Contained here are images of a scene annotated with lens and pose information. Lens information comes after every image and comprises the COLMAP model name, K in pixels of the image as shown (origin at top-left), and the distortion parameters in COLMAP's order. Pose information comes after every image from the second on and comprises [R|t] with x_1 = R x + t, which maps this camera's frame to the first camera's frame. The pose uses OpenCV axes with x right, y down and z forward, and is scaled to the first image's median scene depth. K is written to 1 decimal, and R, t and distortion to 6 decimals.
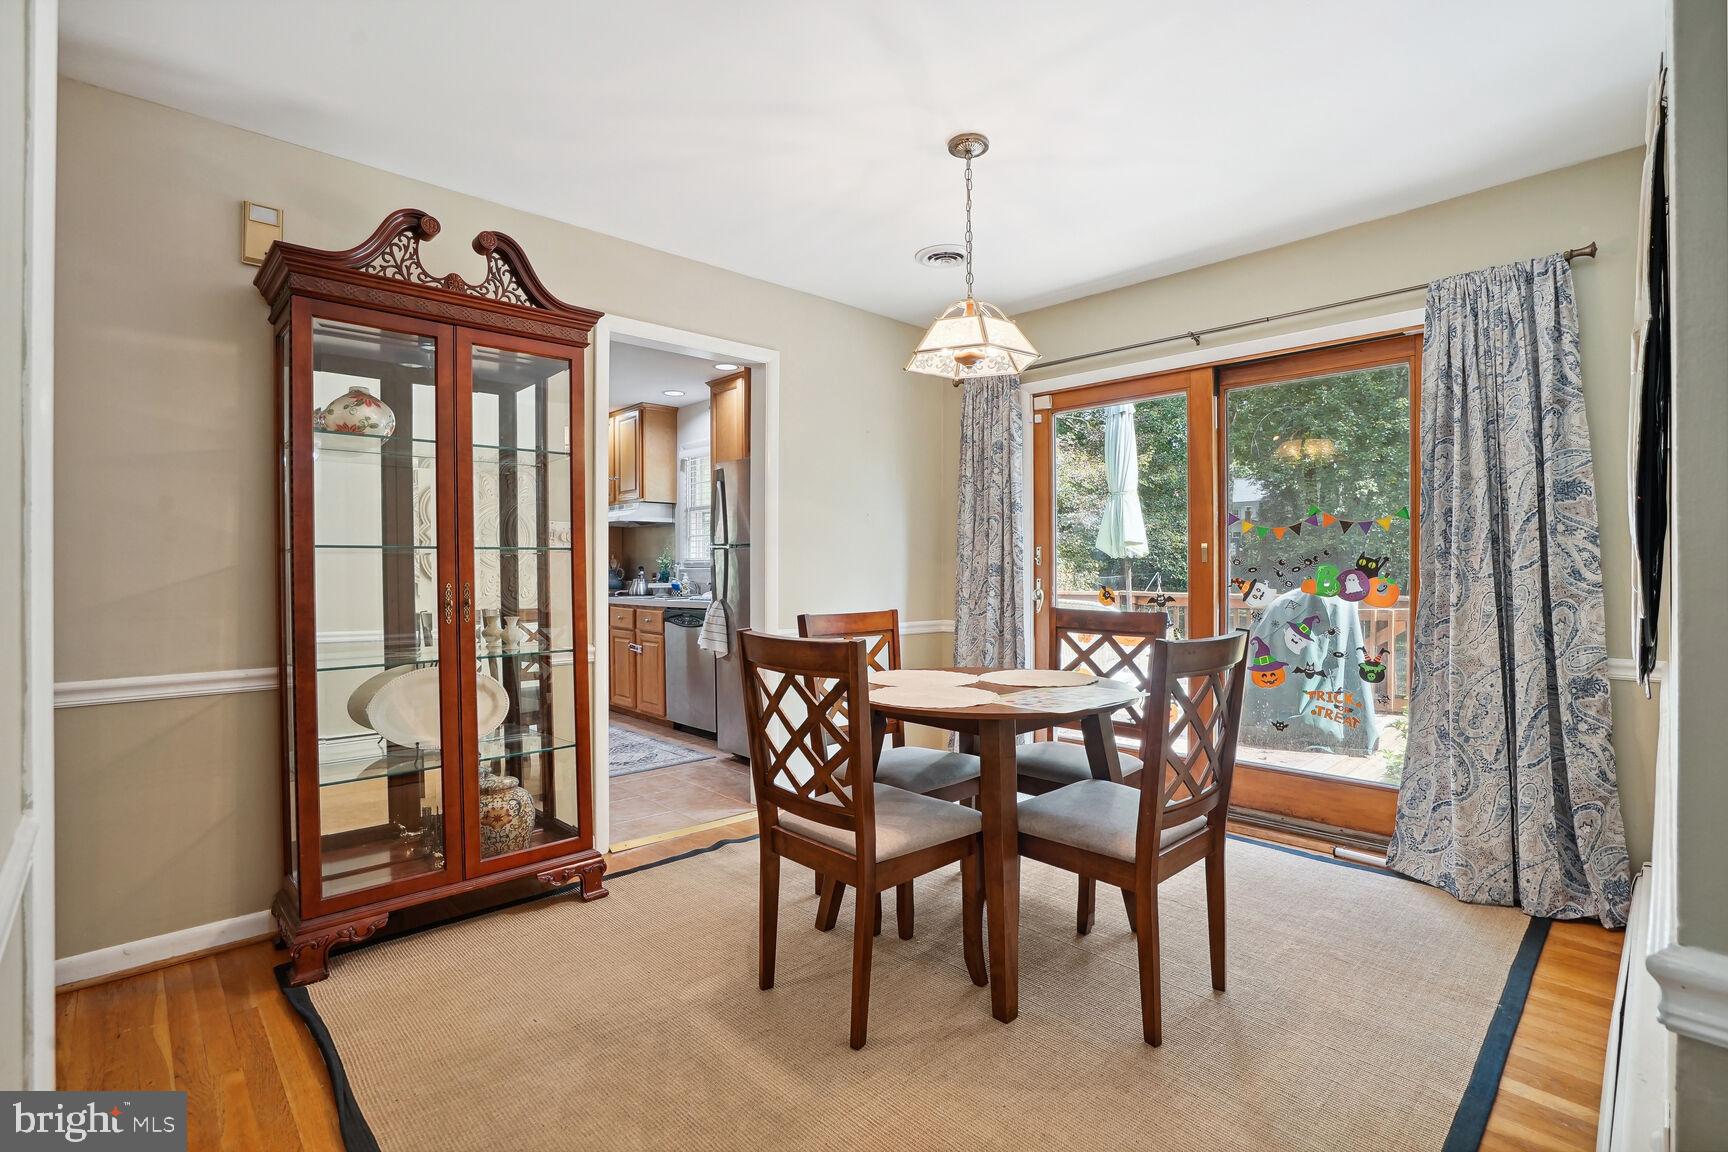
lens RADIAL K [[819.3, 0, 860.4], [0, 819.3, 566.5], [0, 0, 1]] dist [-0.003354, -0.000365]
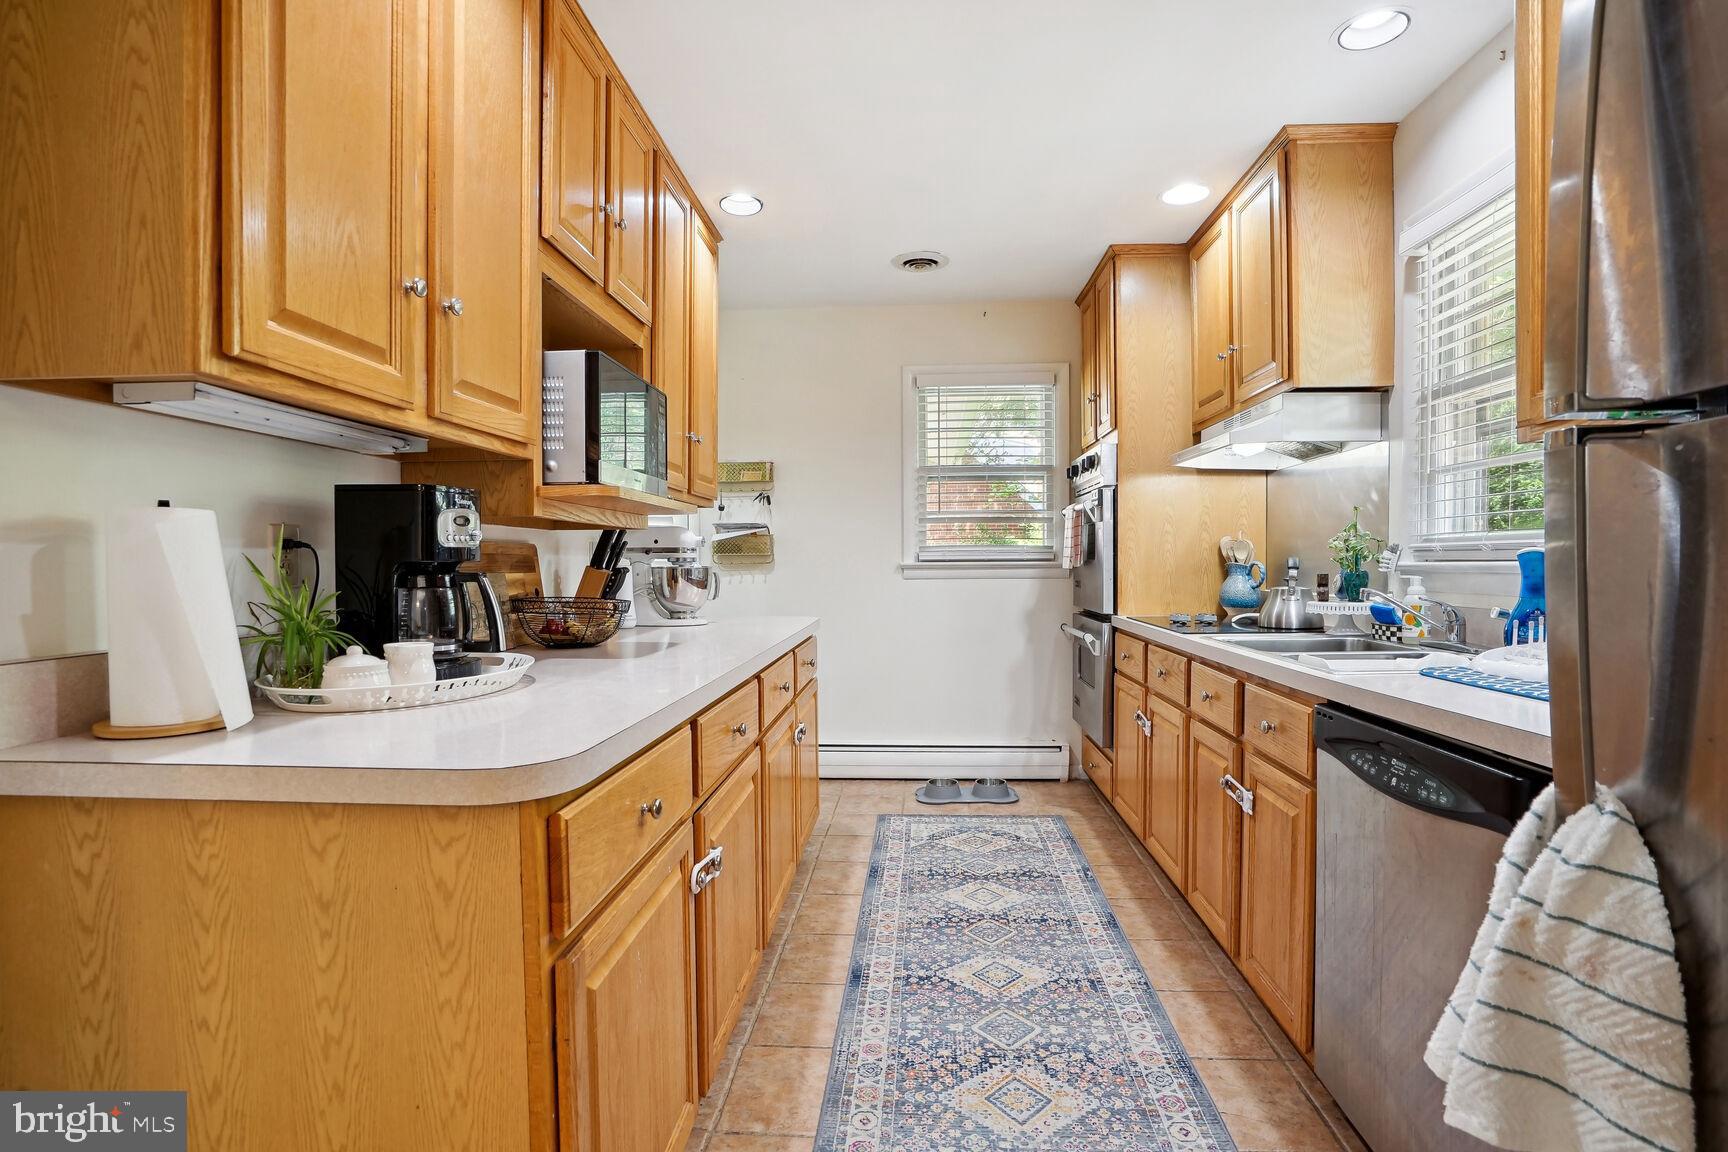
lens RADIAL K [[819.3, 0, 860.4], [0, 819.3, 566.5], [0, 0, 1]] dist [-0.003354, -0.000365]
pose [[0.666432, 0.011460, -0.745478, -0.111169], [0.003984, 0.999813, 0.018931, -0.004068], [0.745555, -0.015586, 0.666262, 0.587309]]
